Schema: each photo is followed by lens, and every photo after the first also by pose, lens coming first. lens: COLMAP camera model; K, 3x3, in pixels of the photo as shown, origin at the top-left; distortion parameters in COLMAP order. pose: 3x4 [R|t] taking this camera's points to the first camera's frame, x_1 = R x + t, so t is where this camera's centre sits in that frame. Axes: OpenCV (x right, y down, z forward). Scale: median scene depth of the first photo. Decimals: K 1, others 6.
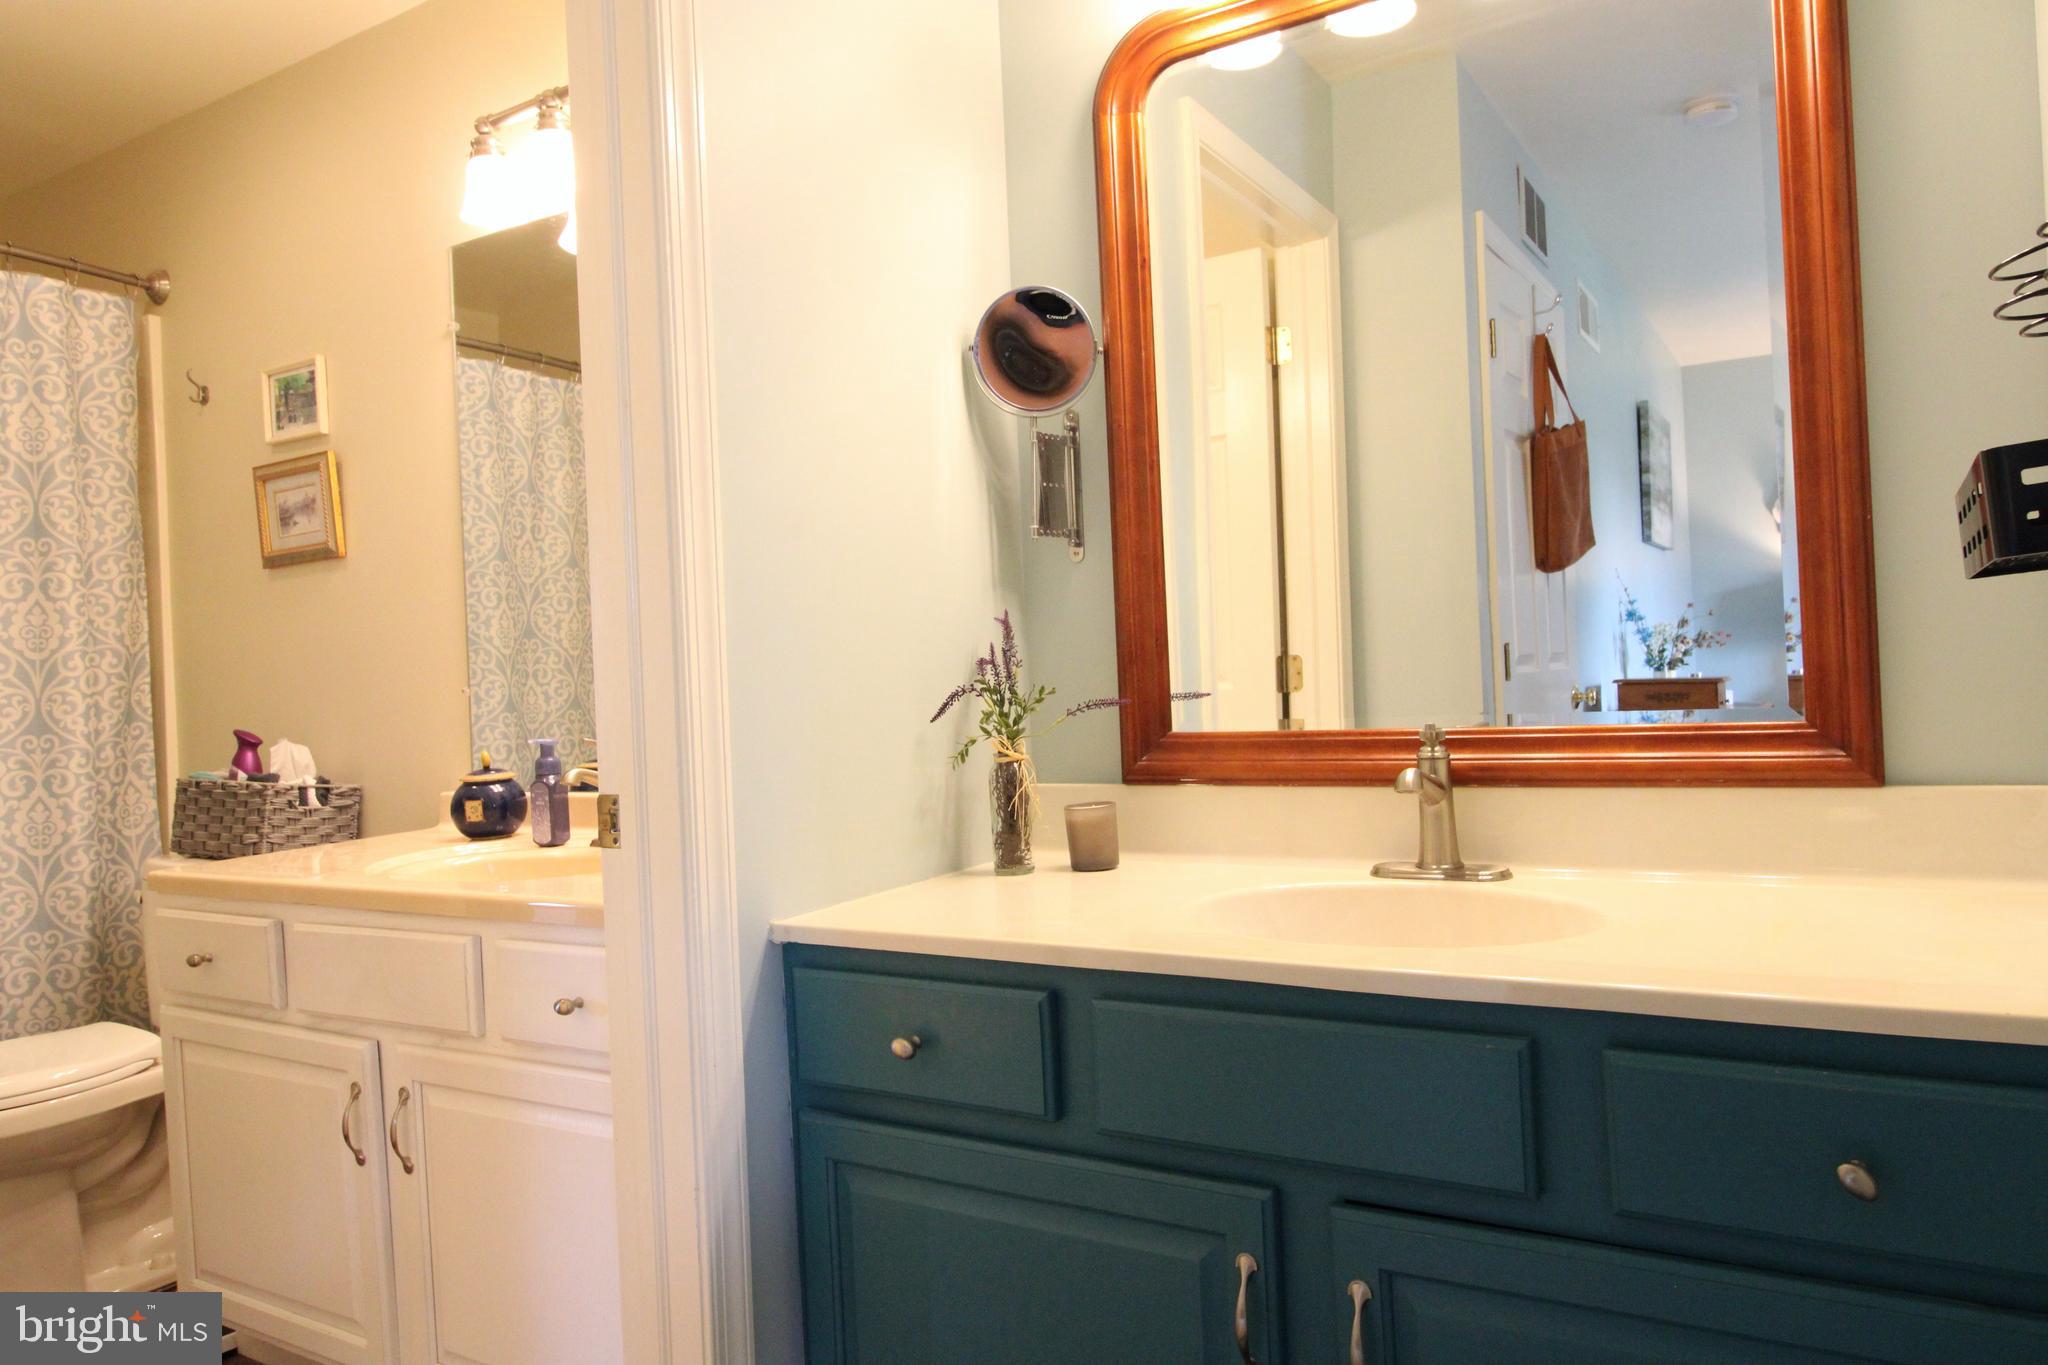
lens RADIAL K [[1347.6, 0, 1033.9], [0, 1347.6, 673.5], [0, 0, 1]] dist [0.006310, -0.003956]
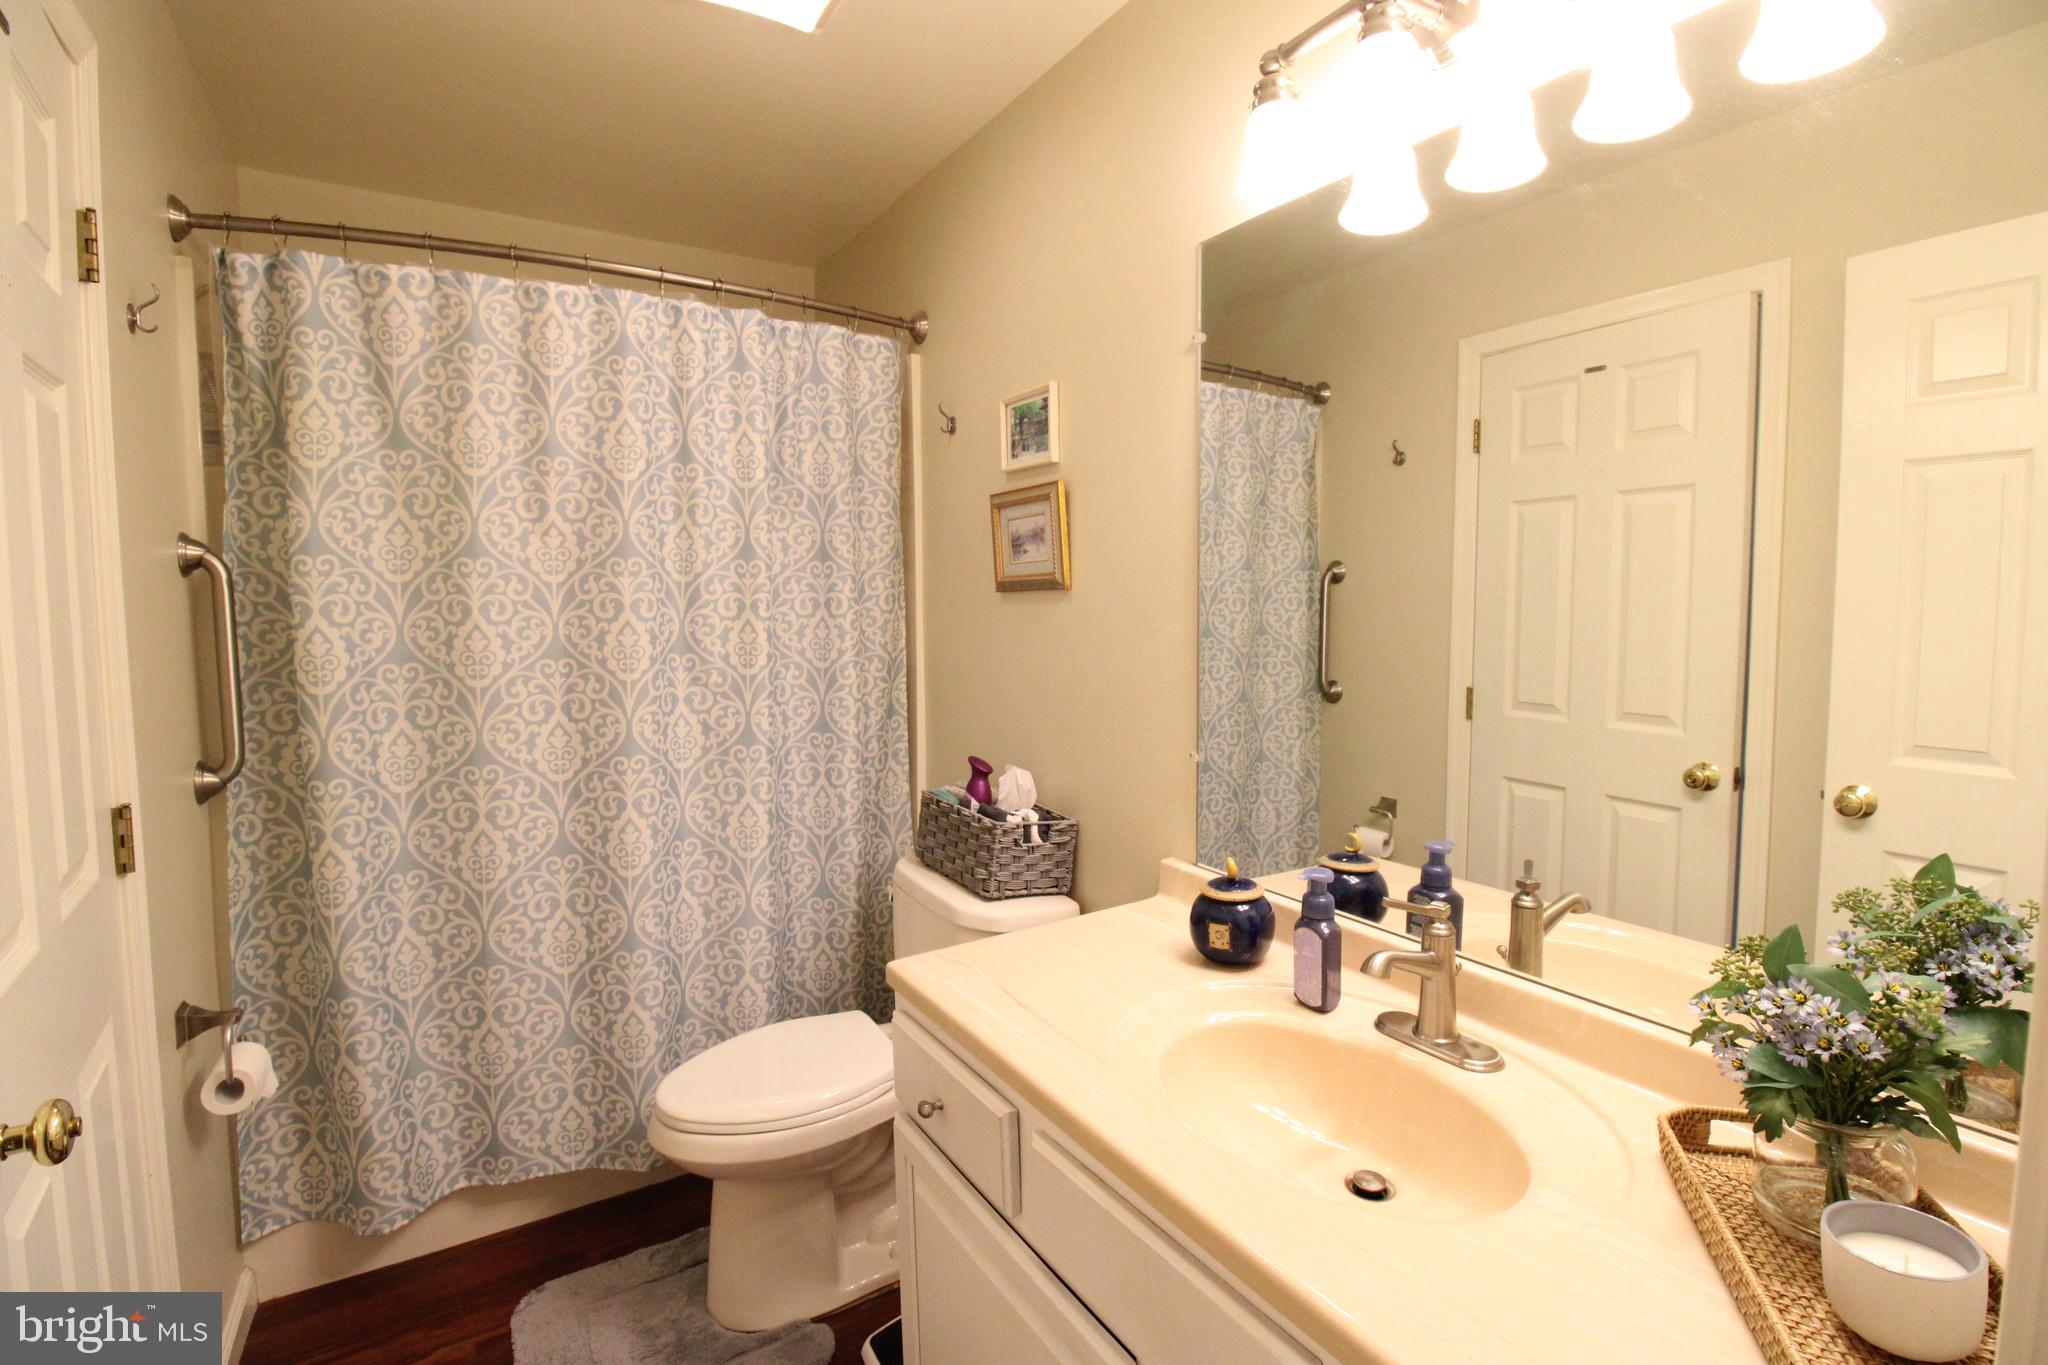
lens RADIAL K [[941.3, 0, 1051.3], [0, 941.3, 655.3], [0, 0, 1]] dist [0.001496, -0.000264]
pose [[0.901803, 0.061803, -0.427705, -0.241538], [-0.031077, 0.996433, 0.078460, -0.097625], [0.431028, -0.057464, 0.900507, 0.398037]]
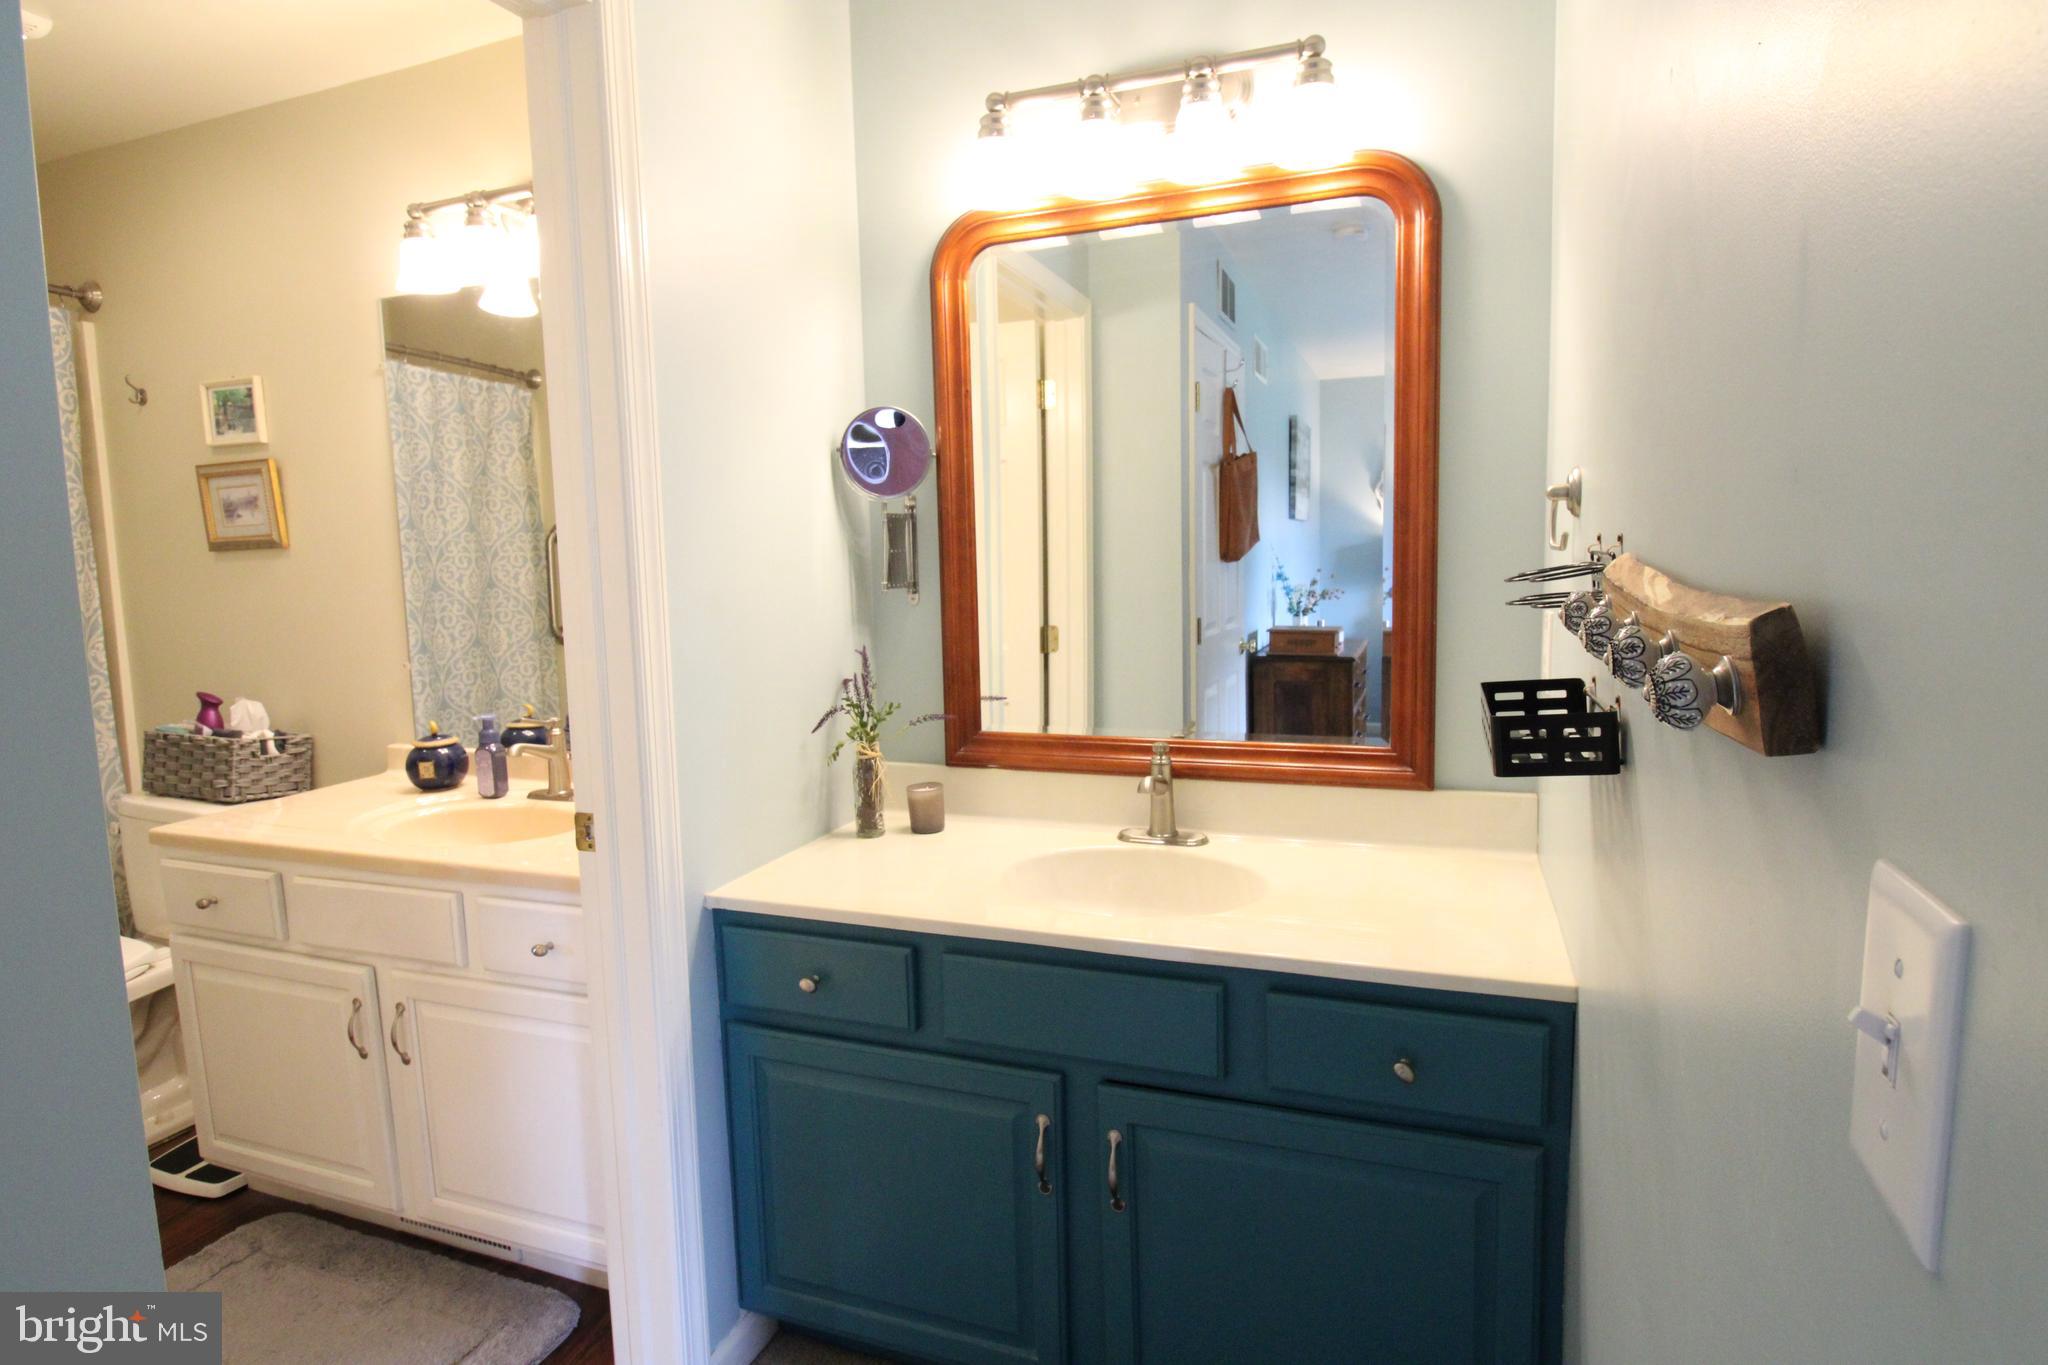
lens RADIAL K [[1054.5, 0, 1030.5], [0, 1054.5, 668.3], [0, 0, 1]] dist [-0.002288, -0.008242]
pose [[0.981442, 0.001078, 0.191759, -0.041410], [-0.020823, 0.994670, 0.100982, -0.093547], [-0.190628, -0.103101, 0.976233, -0.059890]]
